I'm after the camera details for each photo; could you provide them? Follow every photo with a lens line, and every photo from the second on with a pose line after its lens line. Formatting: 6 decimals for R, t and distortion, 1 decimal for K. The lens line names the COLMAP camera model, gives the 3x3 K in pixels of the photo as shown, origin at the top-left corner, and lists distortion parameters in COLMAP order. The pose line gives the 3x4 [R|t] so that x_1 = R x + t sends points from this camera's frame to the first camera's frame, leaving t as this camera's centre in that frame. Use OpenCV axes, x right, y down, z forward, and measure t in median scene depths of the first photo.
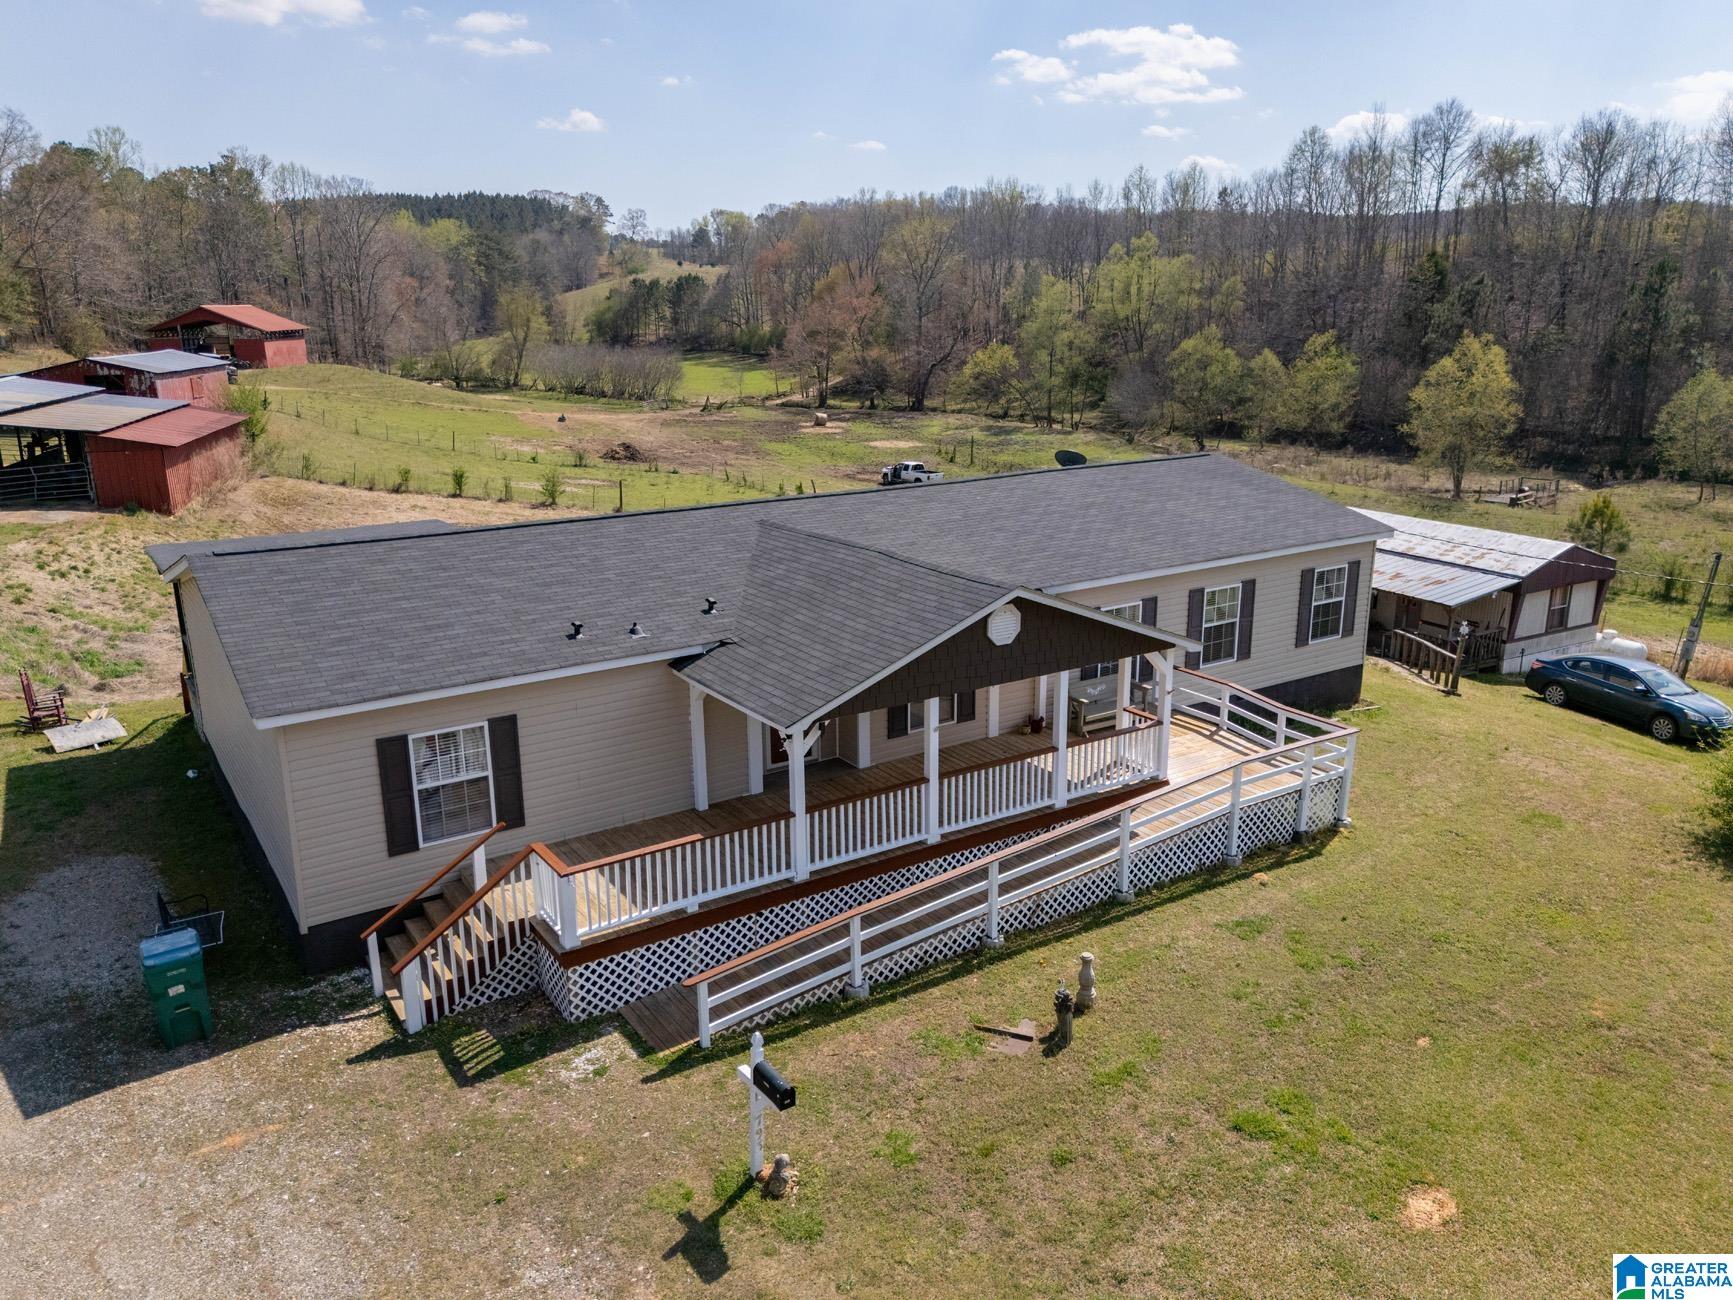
lens RADIAL K [[1284.4, 0, 874.5], [0, 1284.4, 623.4], [0, 0, 1]] dist [0.066168, -0.069139]
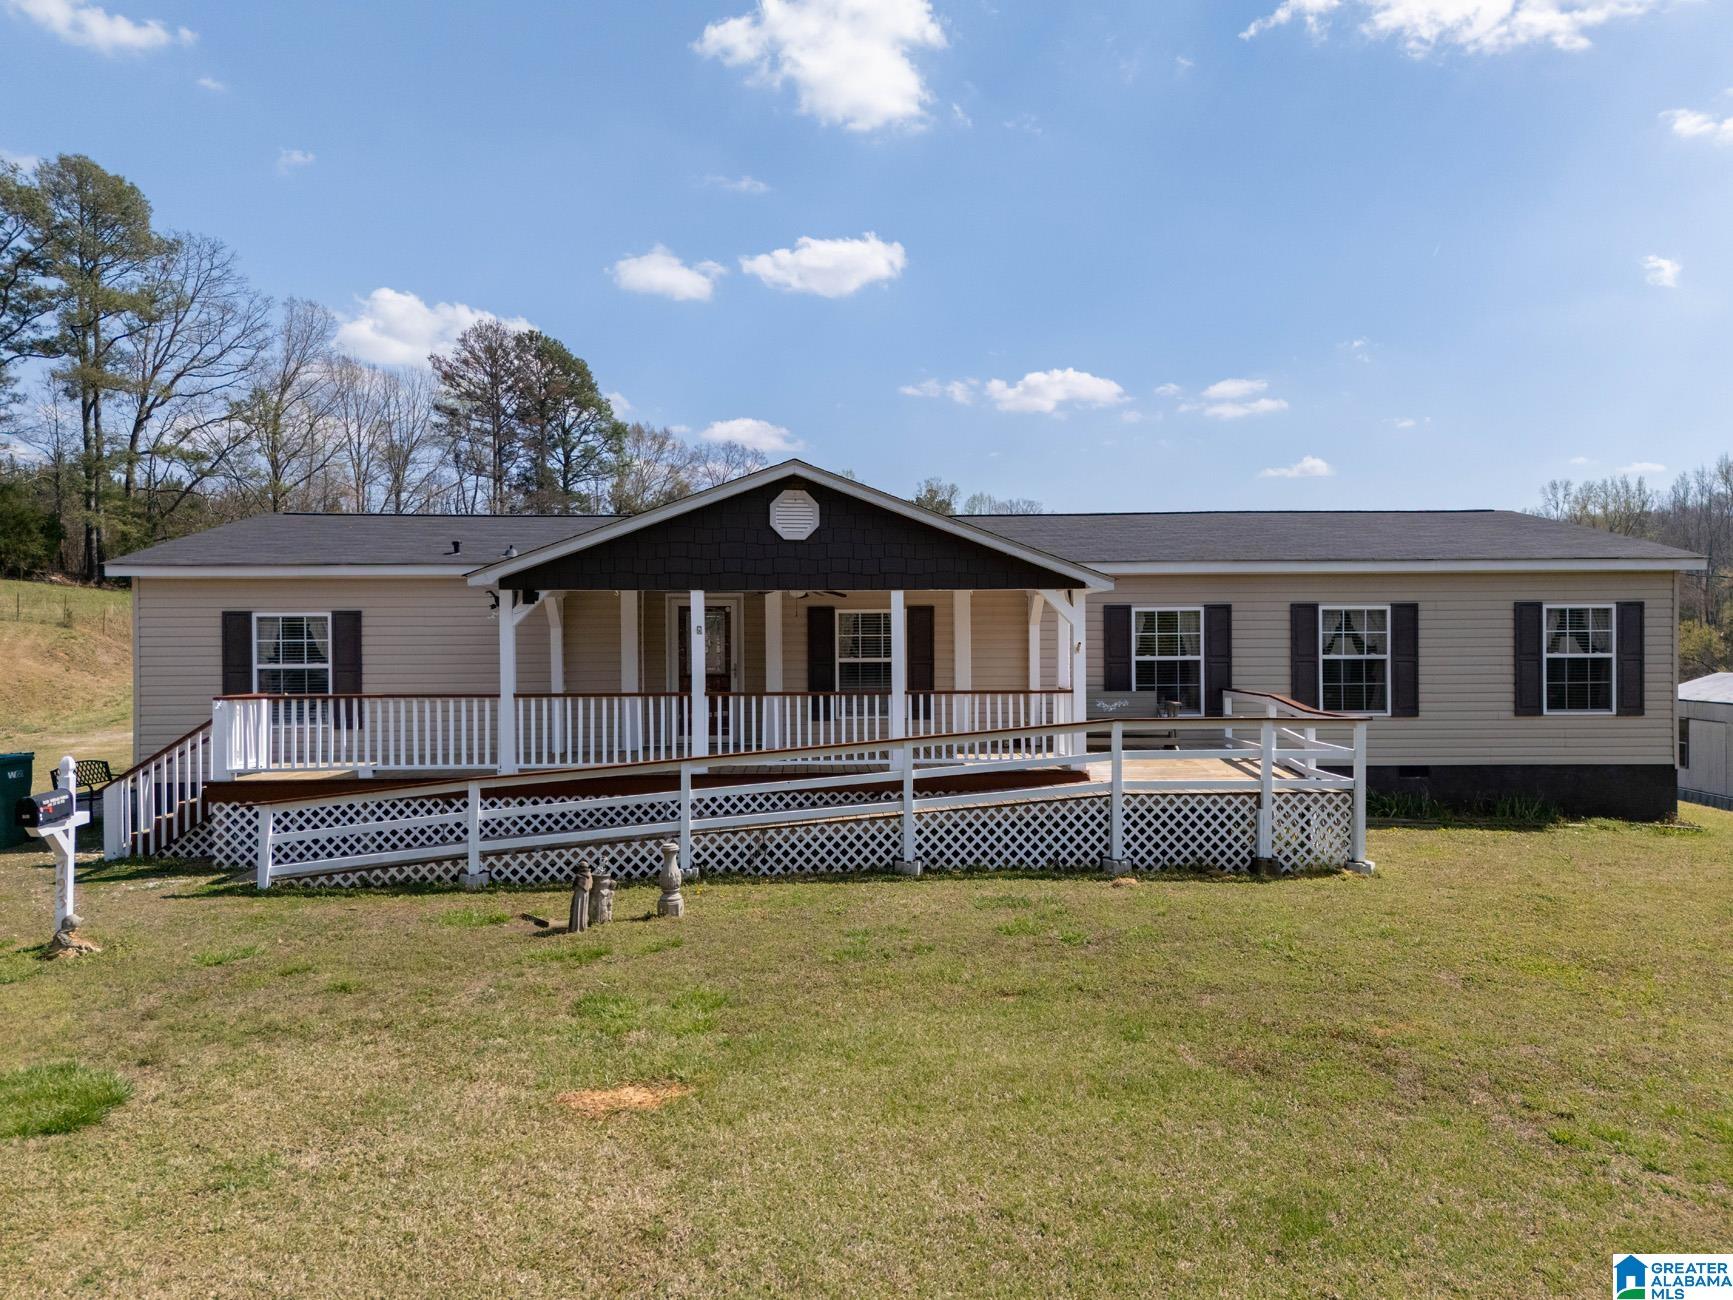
lens RADIAL K [[1284.4, 0, 881.8], [0, 1284.4, 612.9], [0, 0, 1]] dist [0.066168, -0.069139]
pose [[0.862645, -0.009342, -0.505723, 0.505475], [-0.121357, 0.966803, -0.224867, 0.215653], [0.491035, 0.255354, 0.832874, 0.306650]]
